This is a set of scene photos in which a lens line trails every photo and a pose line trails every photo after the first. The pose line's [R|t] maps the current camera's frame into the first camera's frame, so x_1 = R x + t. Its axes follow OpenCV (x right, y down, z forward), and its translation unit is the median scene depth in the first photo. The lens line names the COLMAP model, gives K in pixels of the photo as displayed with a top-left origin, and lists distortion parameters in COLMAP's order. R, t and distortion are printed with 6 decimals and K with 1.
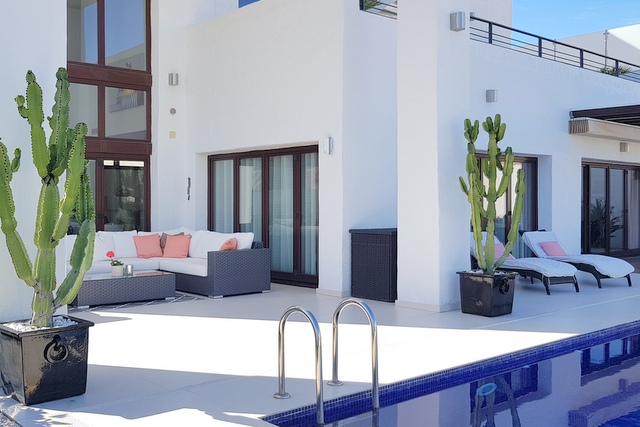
lens RADIAL K [[769.7, 0, 319.7], [0, 769.7, 212.2], [0, 0, 1]] dist [-0.005805, 0.000000]
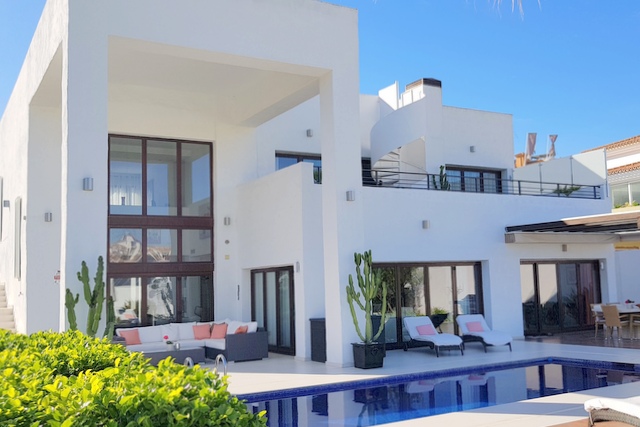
lens RADIAL K [[663.7, 0, 320.4], [0, 663.7, 214.8], [0, 0, 1]] dist [0.002898, 0.000000]
pose [[0.987286, -0.051205, -0.150483, 0.254023], [0.032011, 0.991346, -0.127311, -0.013773], [0.155699, 0.120875, 0.980381, -0.355495]]
